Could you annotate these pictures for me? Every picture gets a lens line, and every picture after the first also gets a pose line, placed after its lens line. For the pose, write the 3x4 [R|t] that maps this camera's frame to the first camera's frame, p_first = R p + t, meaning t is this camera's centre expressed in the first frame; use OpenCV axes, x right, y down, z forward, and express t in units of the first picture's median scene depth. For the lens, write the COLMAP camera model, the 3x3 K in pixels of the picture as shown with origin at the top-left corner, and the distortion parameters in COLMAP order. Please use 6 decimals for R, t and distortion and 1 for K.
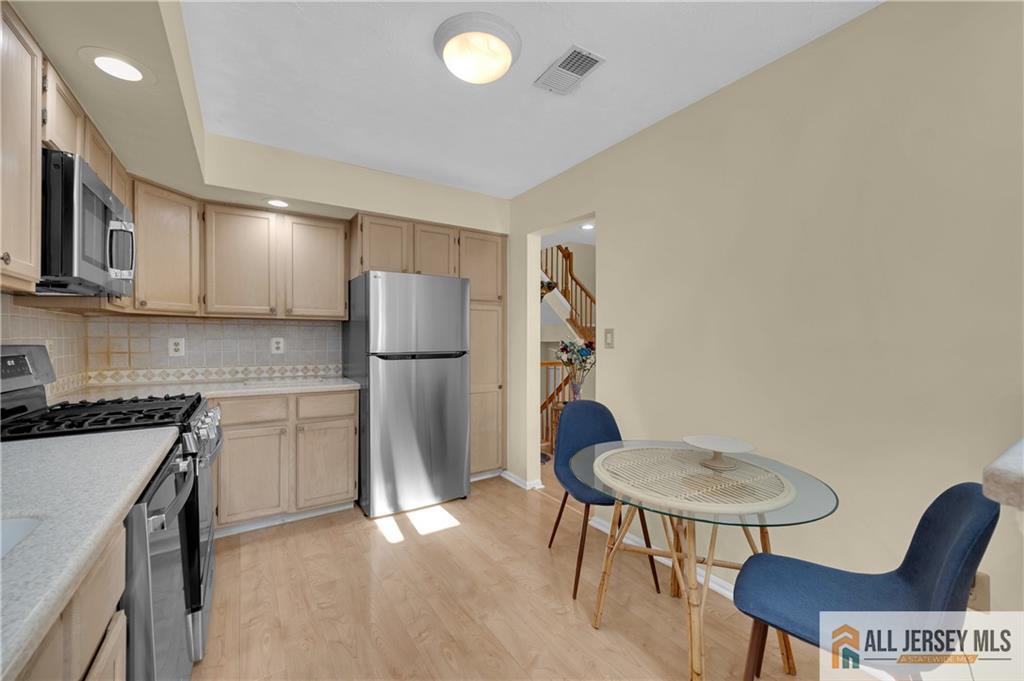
lens RADIAL K [[406.7, 0, 511.9], [0, 406.7, 339.4], [0, 0, 1]] dist [-0.000179, 0.000235]
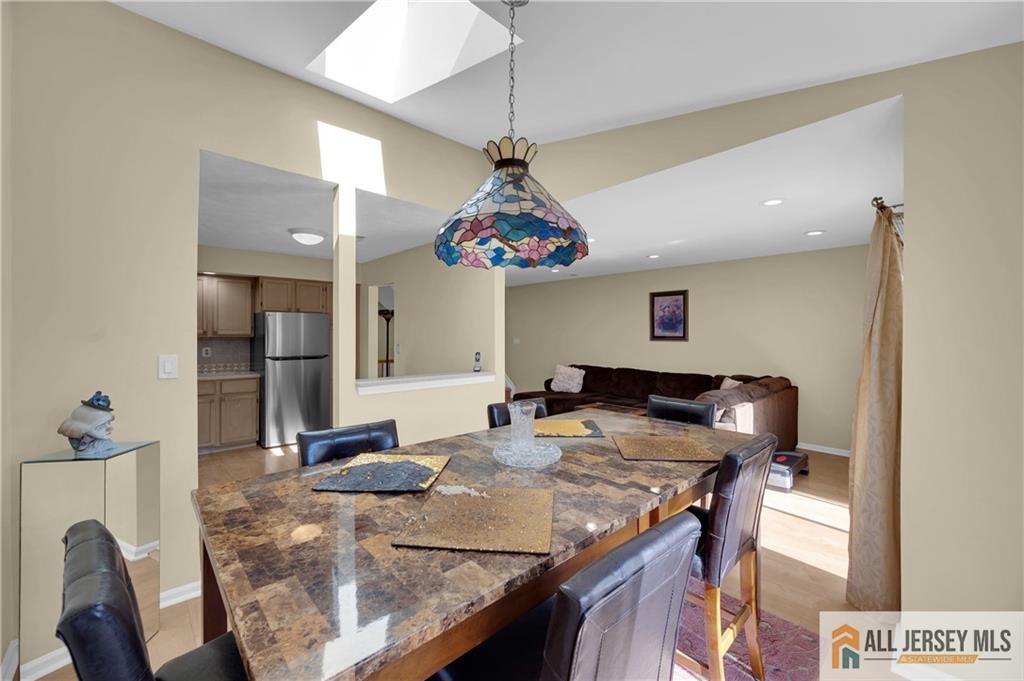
lens RADIAL K [[406.7, 0, 511.9], [0, 406.7, 339.4], [0, 0, 1]] dist [-0.000179, 0.000235]
pose [[0.985278, 0.002972, 0.170935, 0.393160], [-0.001782, 0.999973, -0.007111, -0.029942], [-0.170952, 0.006702, 0.985257, -0.907771]]
